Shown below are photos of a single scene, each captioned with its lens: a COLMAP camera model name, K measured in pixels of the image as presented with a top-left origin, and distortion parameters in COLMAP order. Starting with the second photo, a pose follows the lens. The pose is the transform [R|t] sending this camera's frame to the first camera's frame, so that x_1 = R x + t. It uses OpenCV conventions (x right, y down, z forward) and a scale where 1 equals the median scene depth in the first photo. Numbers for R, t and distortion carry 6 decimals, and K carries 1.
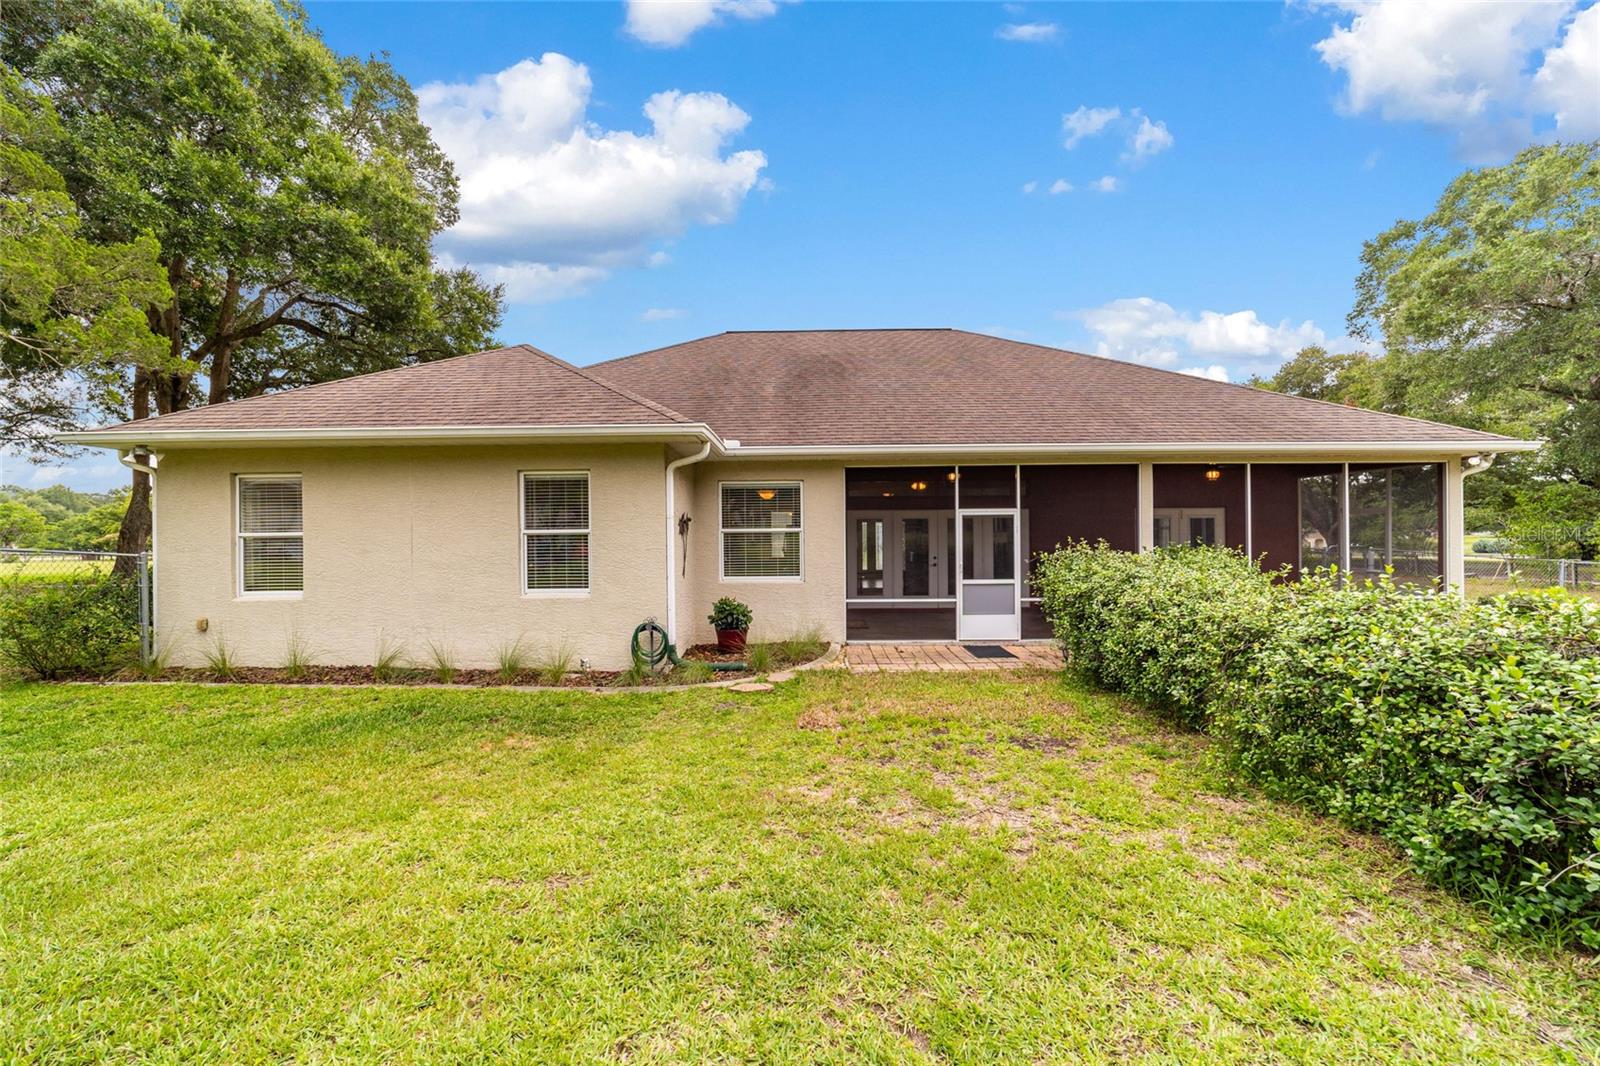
lens RADIAL K [[615.8, 0, 800.0], [0, 615.8, 533.0], [0, 0, 1]] dist [-0.009479, 0.004130]
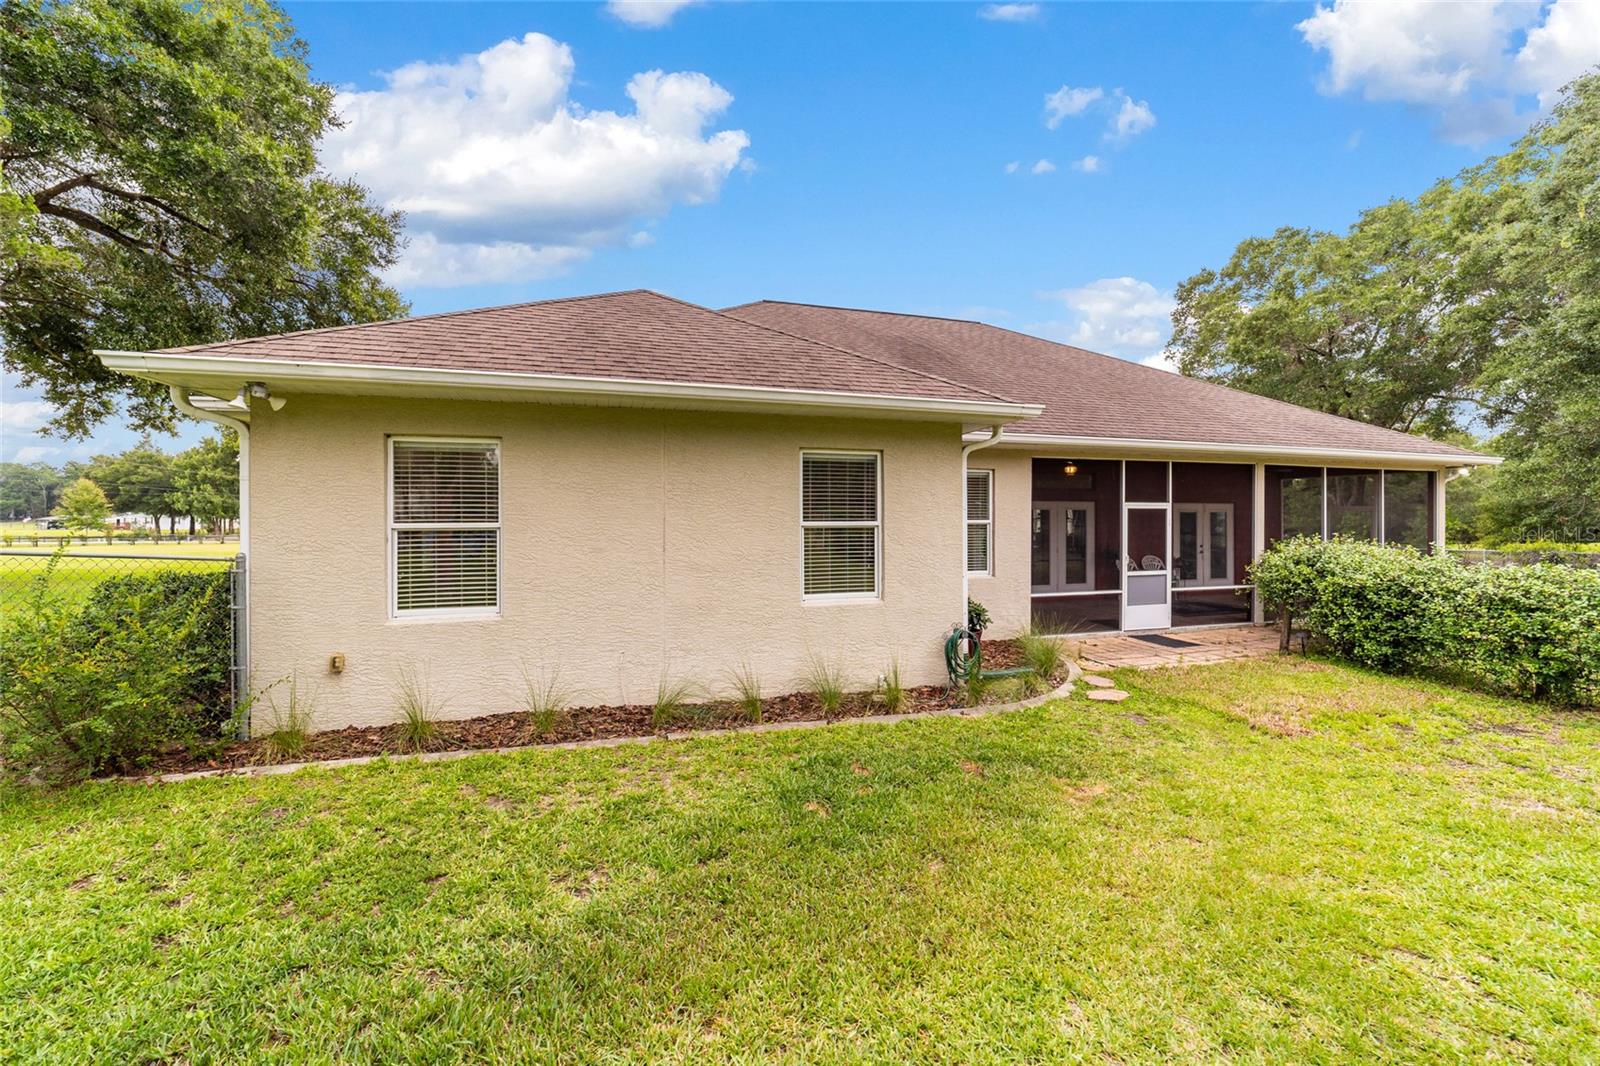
lens RADIAL K [[615.2, 0, 800.8], [0, 615.2, 515.8], [0, 0, 1]] dist [-0.001322, 0.006014]
pose [[0.955923, 0.009988, 0.293446, -0.557566], [-0.009973, 0.999949, -0.001547, -0.009582], [-0.293447, -0.001447, 0.955974, 0.181718]]
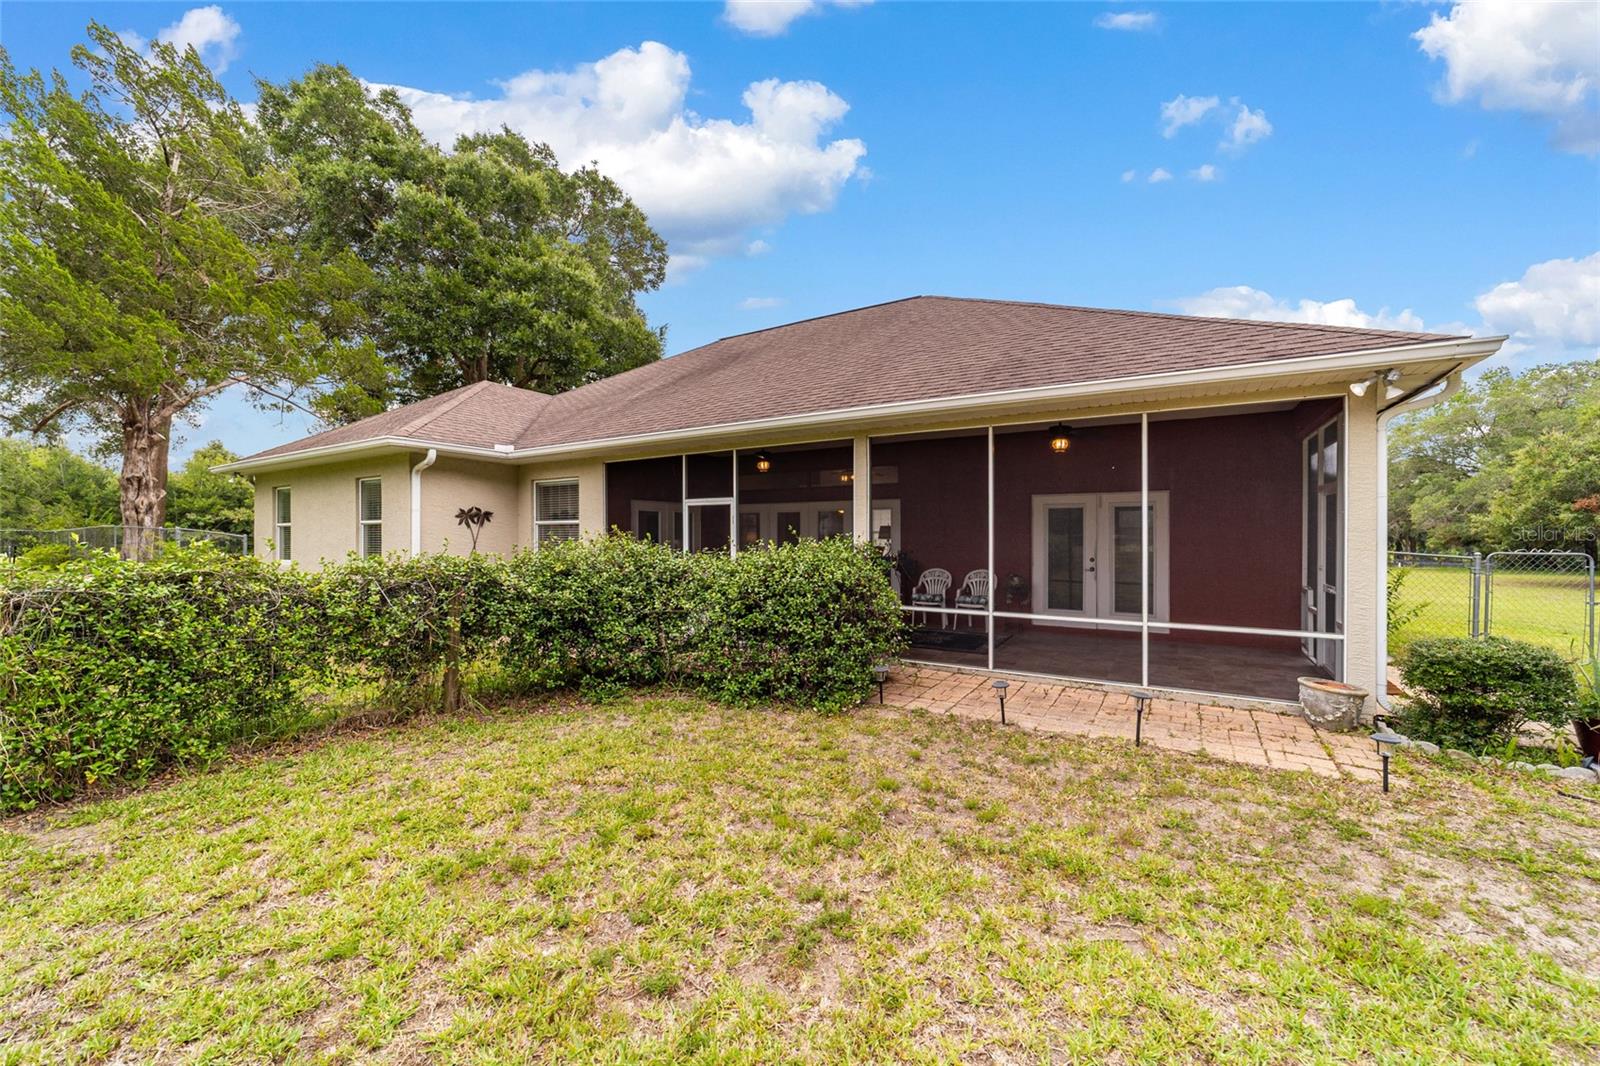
lens RADIAL K [[615.8, 0, 800.0], [0, 615.8, 533.0], [0, 0, 1]] dist [-0.009479, 0.004130]
pose [[0.843538, 0.011659, -0.536943, 0.930246], [-0.005766, 0.999903, 0.012653, -0.000008], [0.537039, -0.007577, 0.843524, 0.283553]]
